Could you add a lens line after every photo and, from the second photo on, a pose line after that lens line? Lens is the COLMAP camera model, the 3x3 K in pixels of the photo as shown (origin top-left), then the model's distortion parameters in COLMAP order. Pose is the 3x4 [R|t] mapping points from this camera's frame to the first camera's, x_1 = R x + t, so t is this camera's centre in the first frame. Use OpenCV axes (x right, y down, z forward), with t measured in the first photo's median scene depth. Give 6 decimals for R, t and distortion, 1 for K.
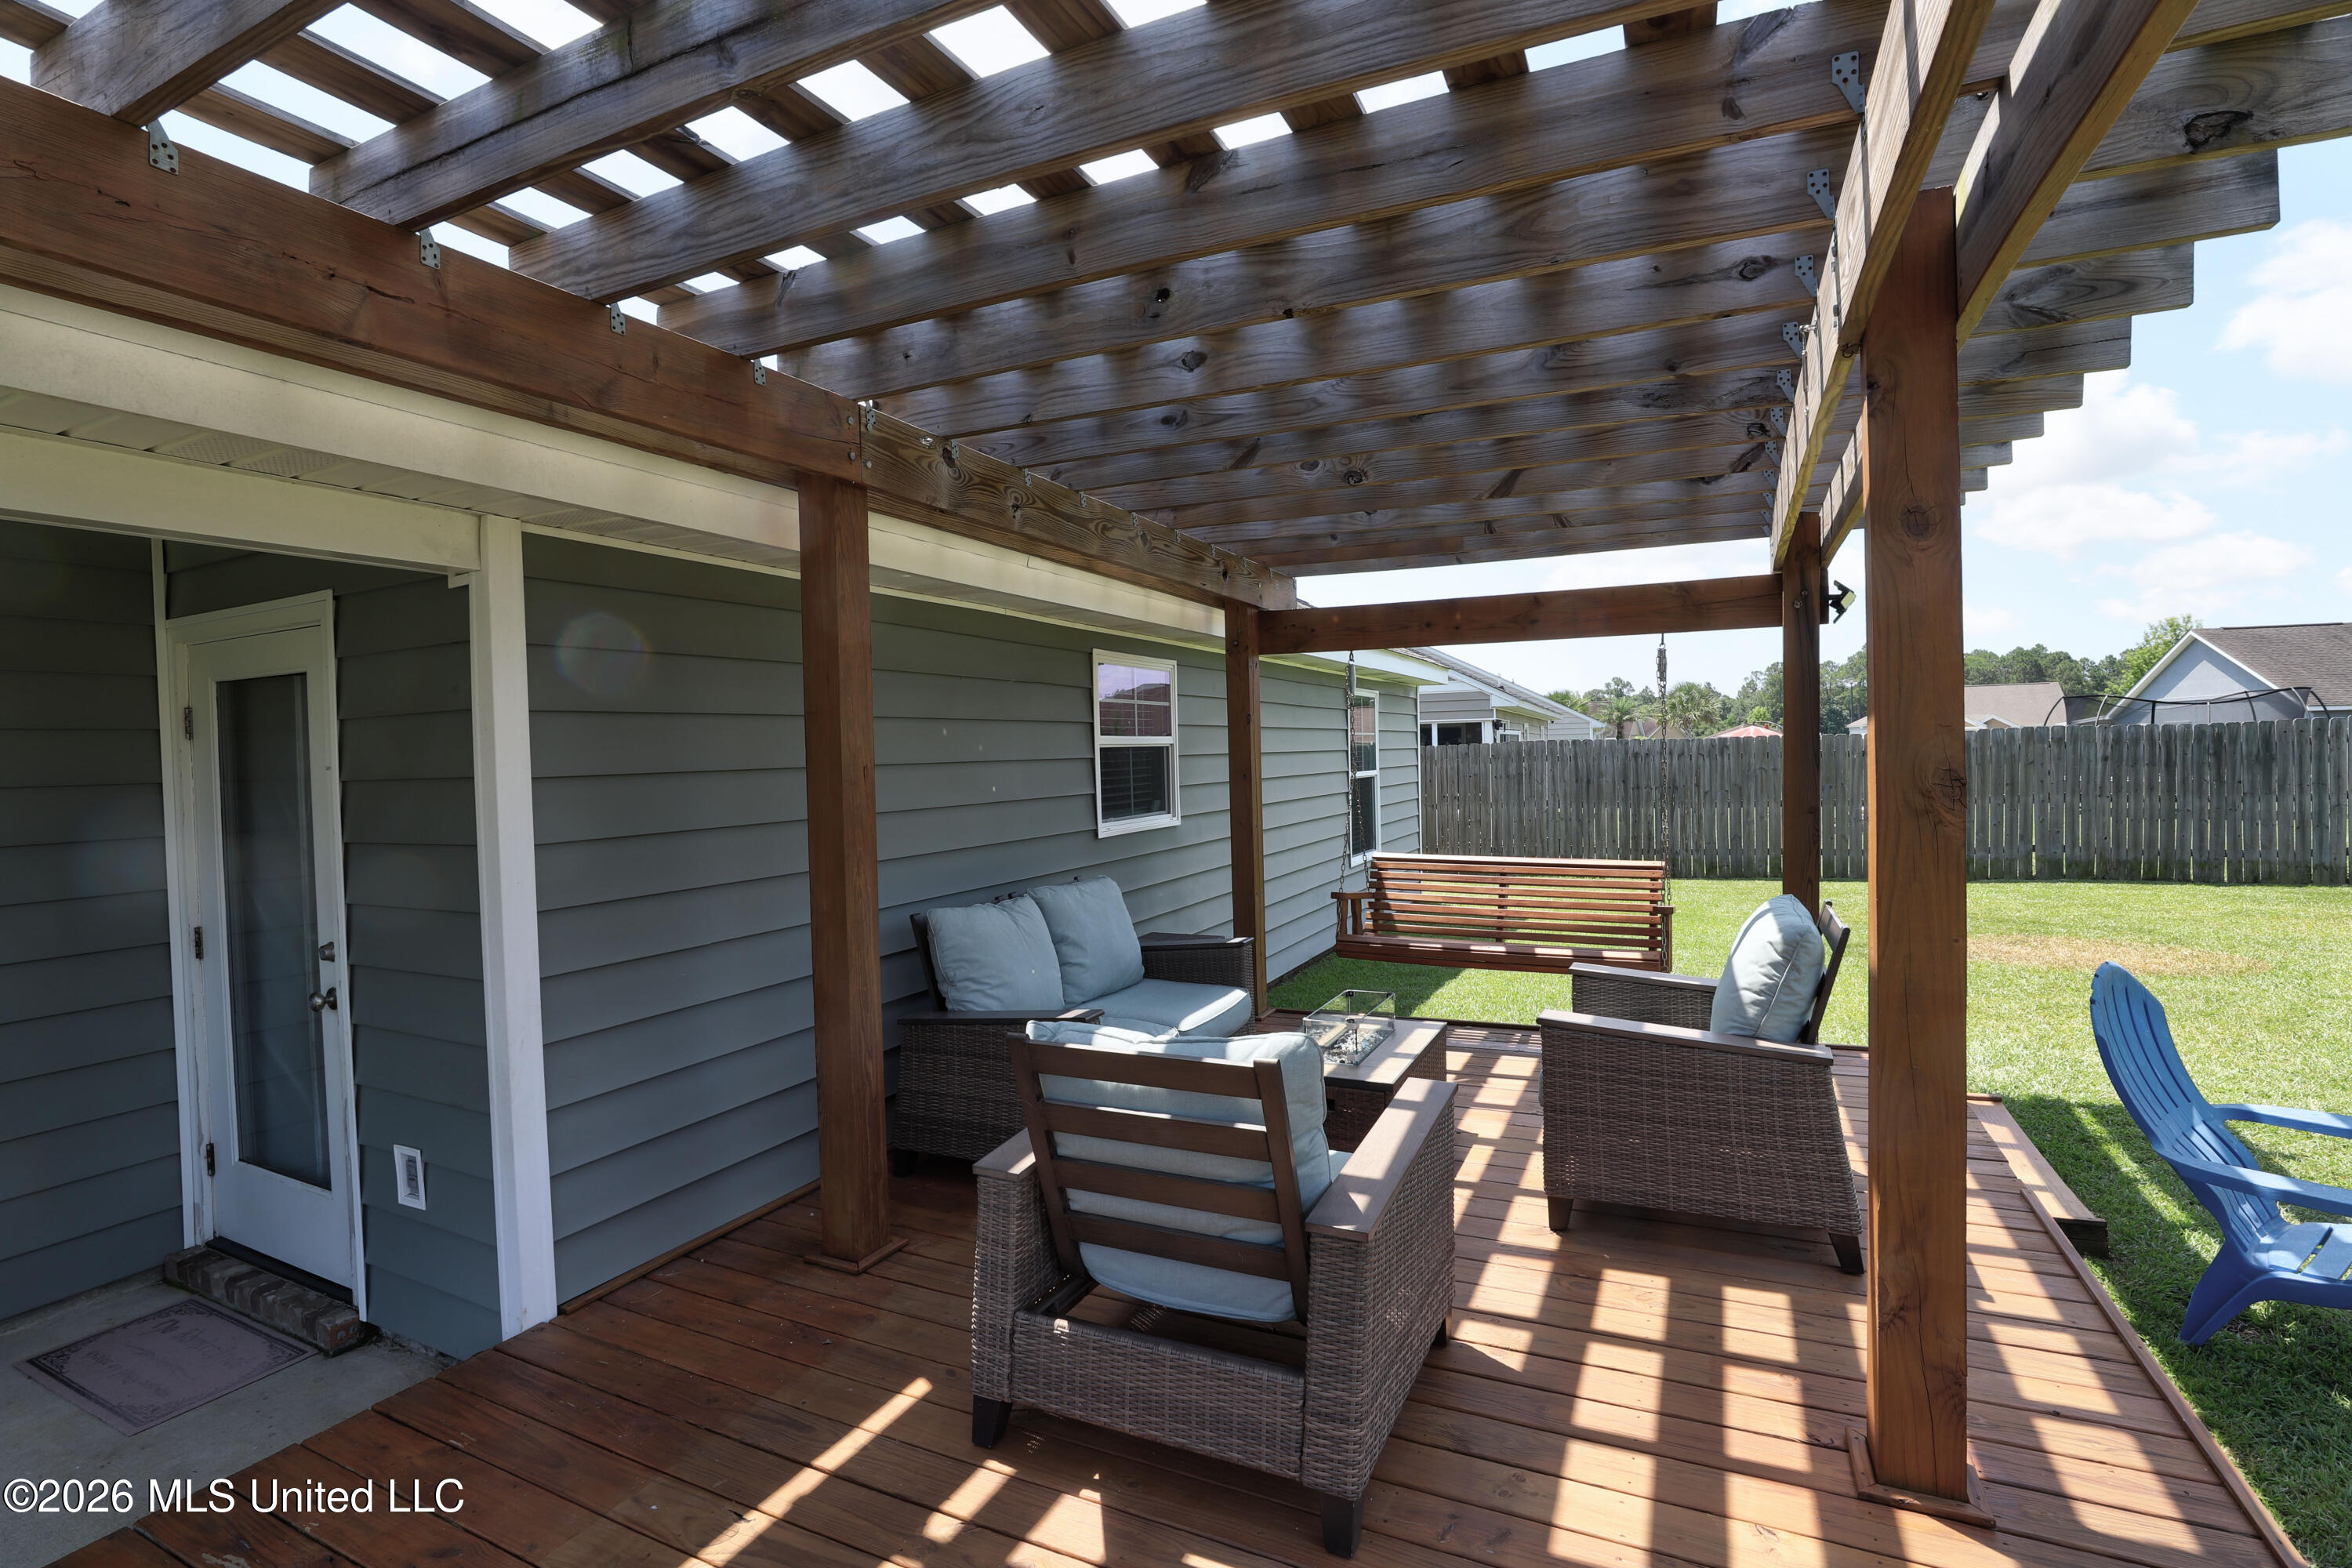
lens RADIAL K [[1087.5, 0, 1169.7], [0, 1087.5, 777.5], [0, 0, 1]] dist [-0.034279, 0.003823]
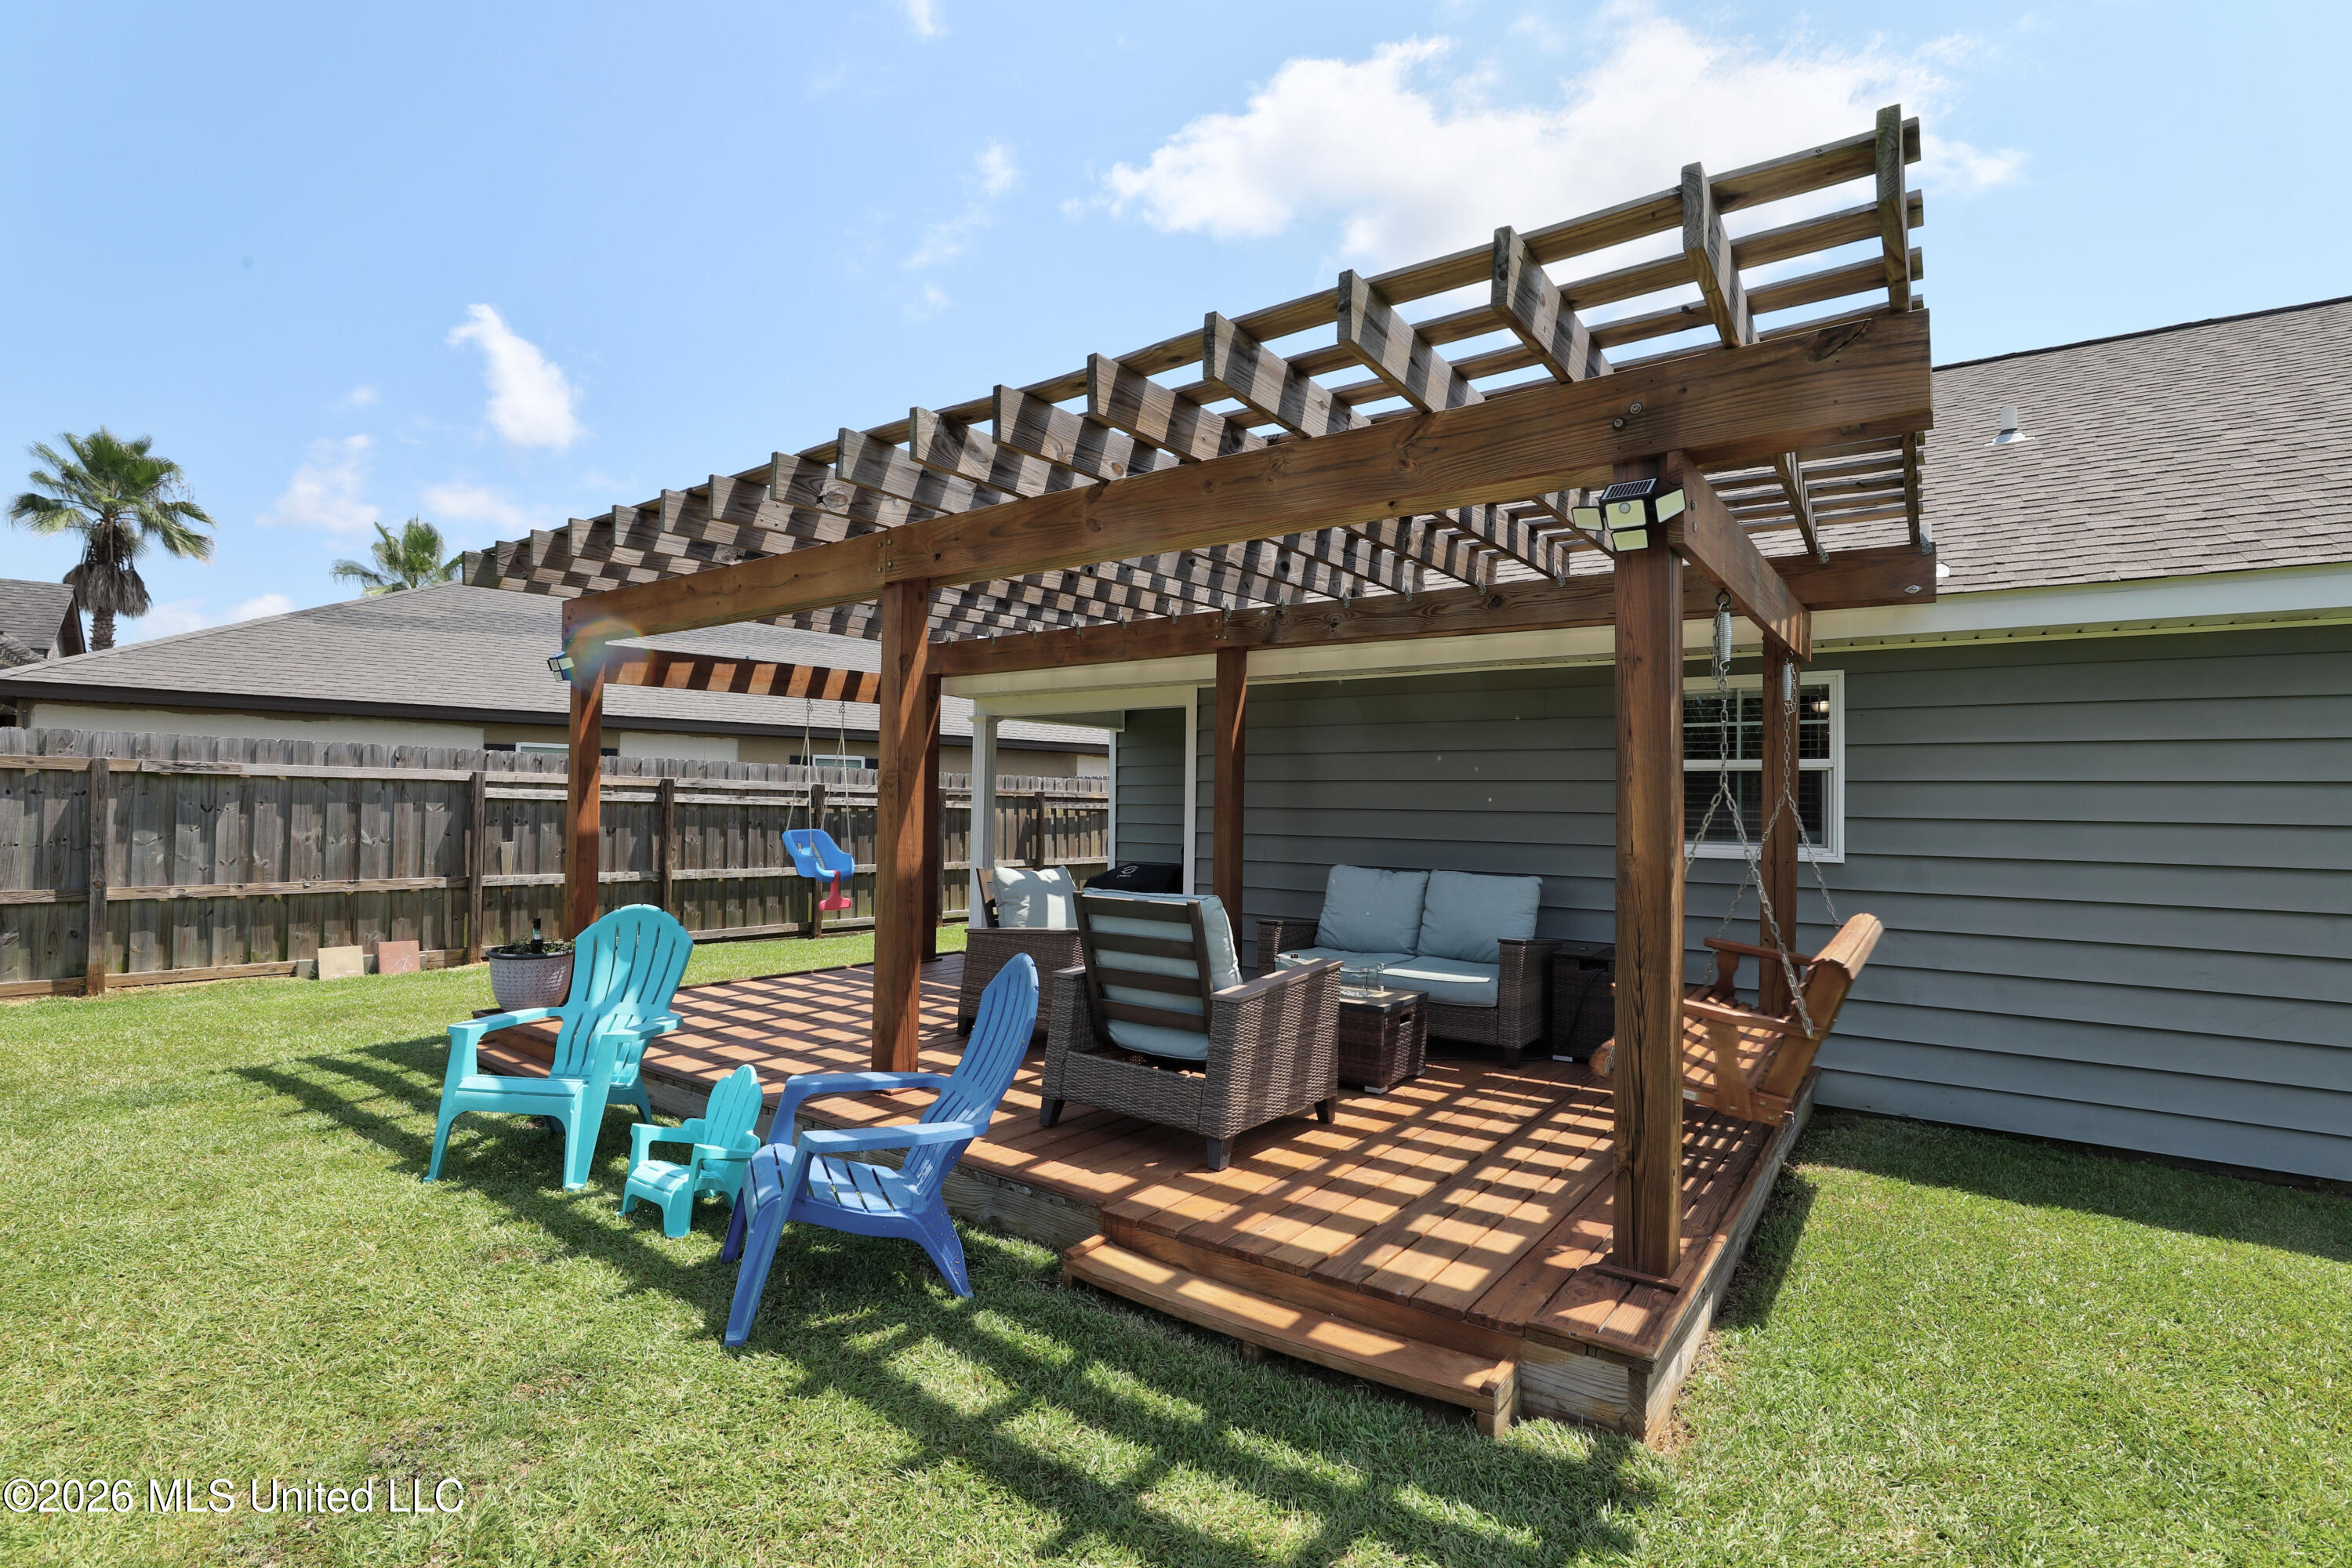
lens RADIAL K [[1087.5, 0, 1189.6], [0, 1087.5, 781.1], [0, 0, 1]] dist [-0.034279, 0.003823]
pose [[-0.186471, 0.001049, -0.982460, 0.956409], [-0.038390, 0.999228, 0.008353, -0.008252], [0.981710, 0.039274, -0.186287, 0.706843]]
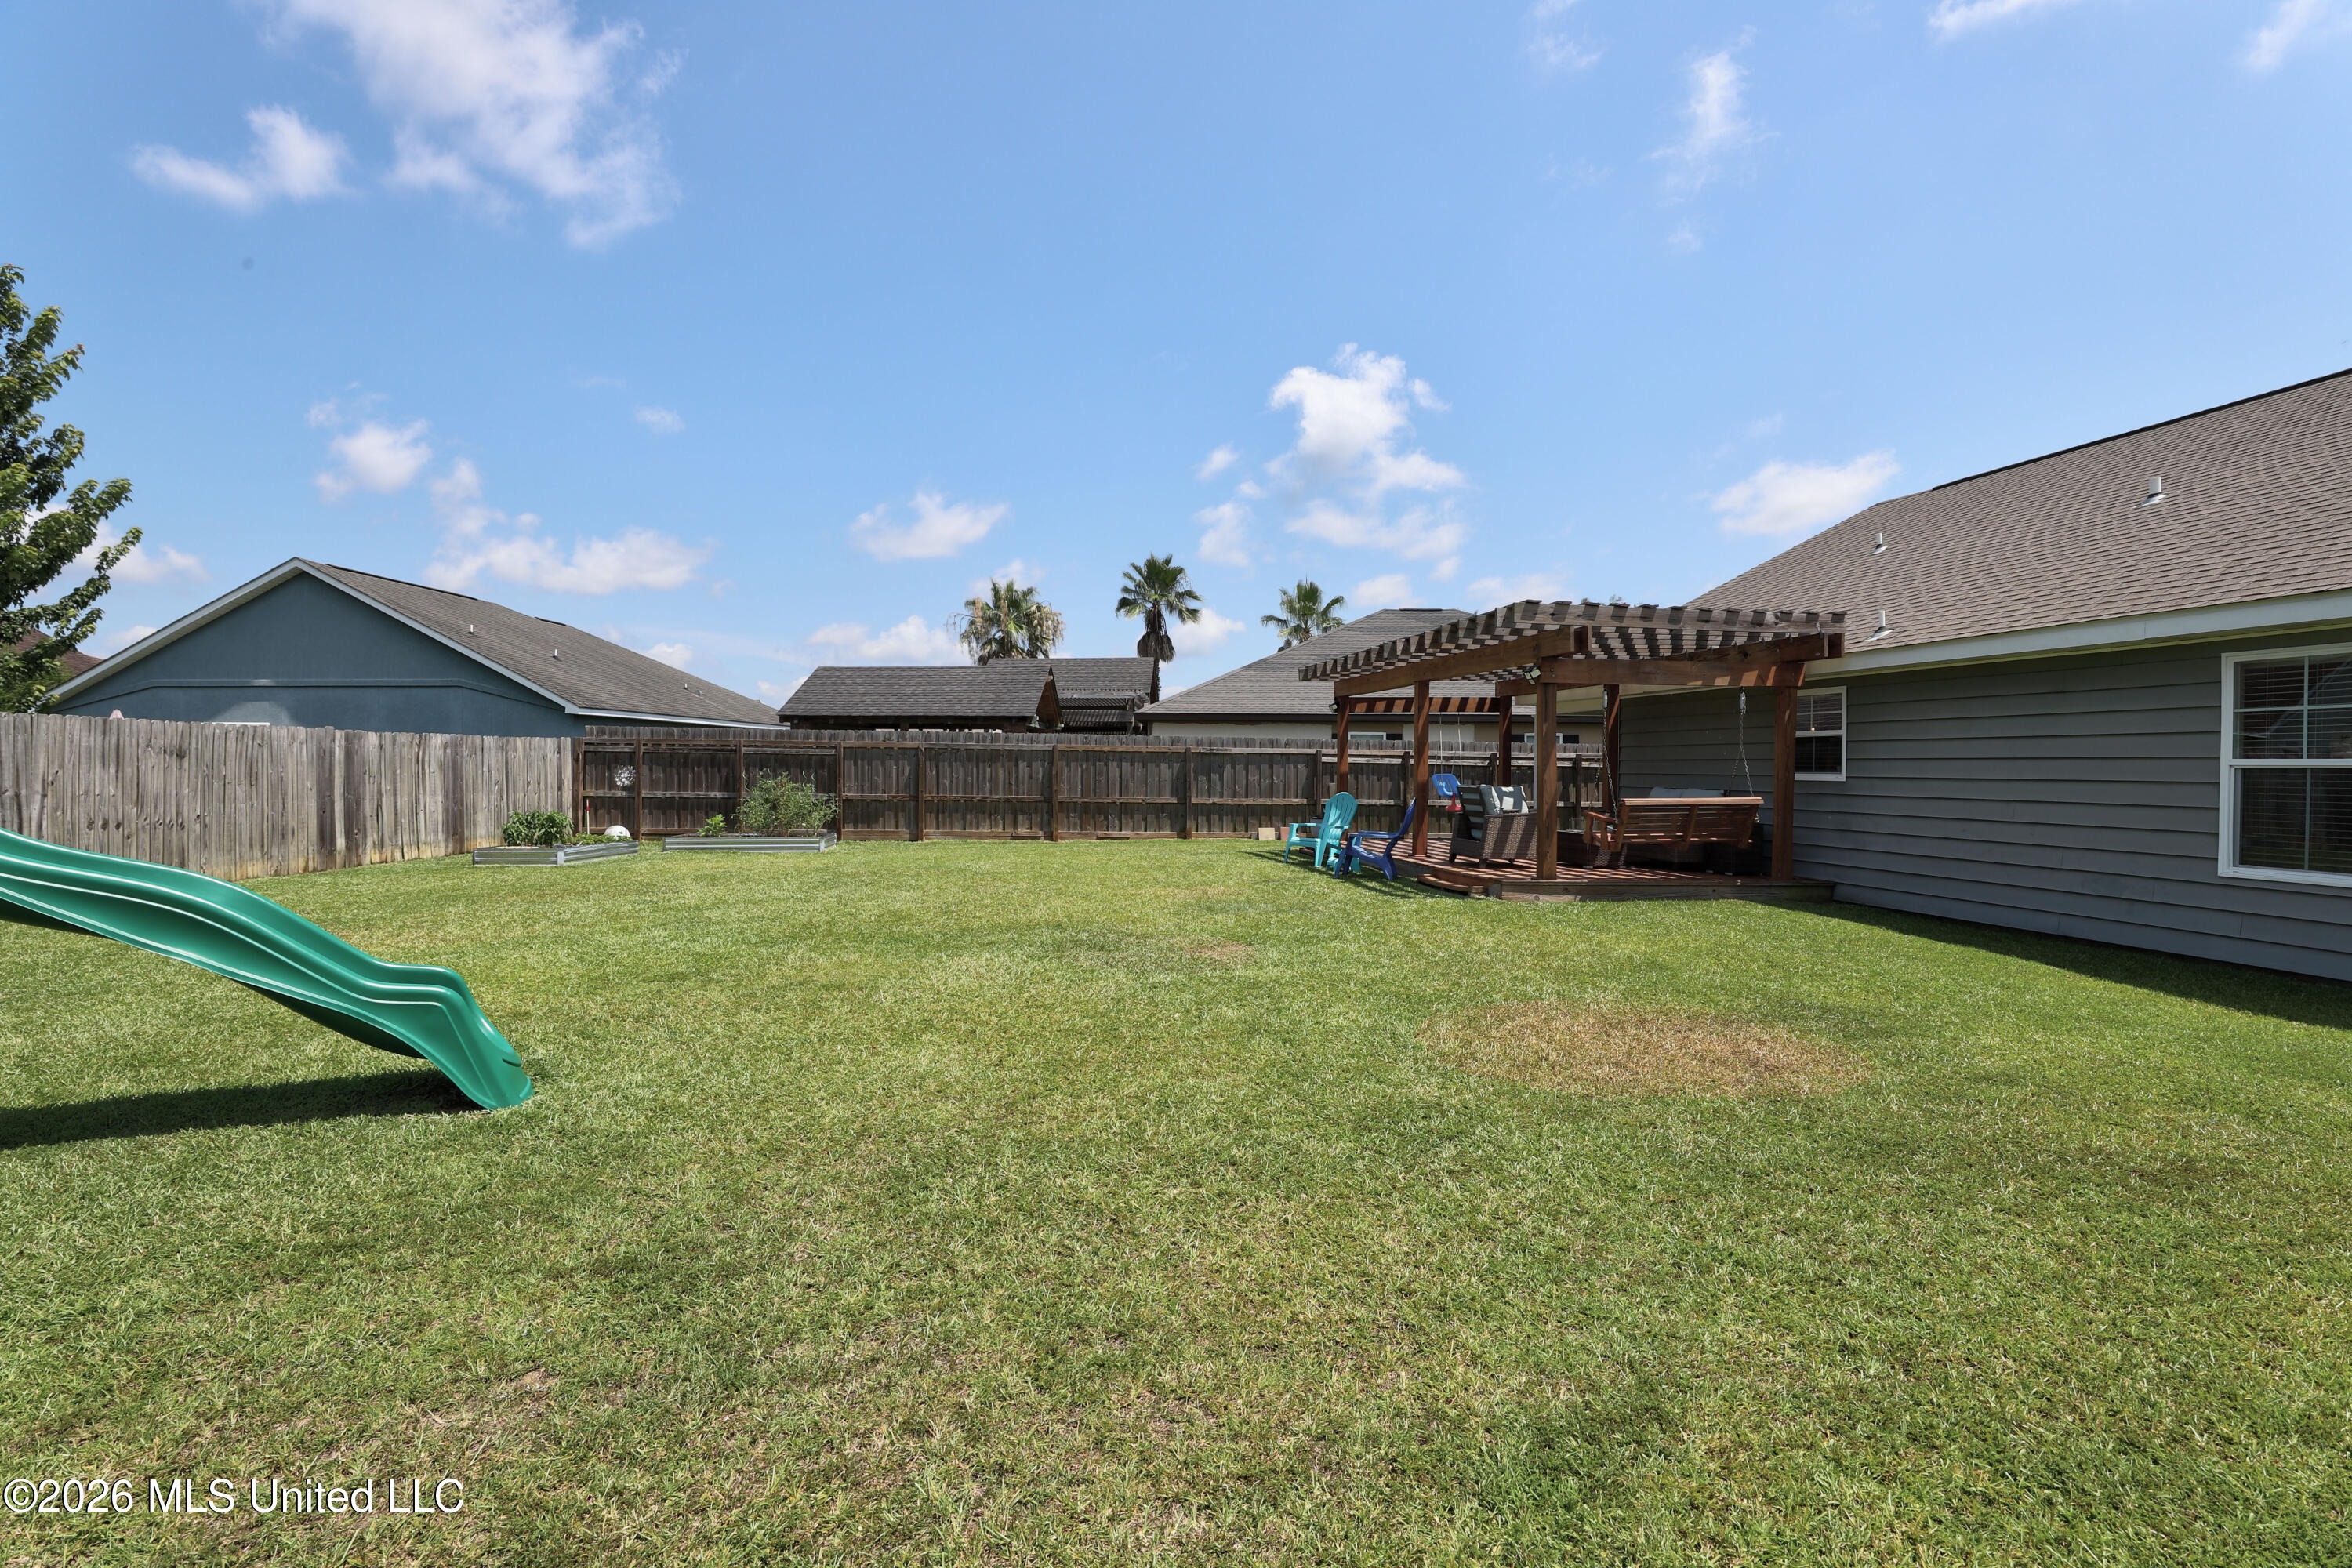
lens RADIAL K [[1087.5, 0, 1195.1], [0, 1087.5, 782.2], [0, 0, 1]] dist [-0.034279, 0.003823]
pose [[-0.801441, 0.028283, -0.597405, 2.001348], [-0.003661, 0.998631, 0.052189, -0.044741], [0.598063, 0.044013, -0.800240, 1.947609]]
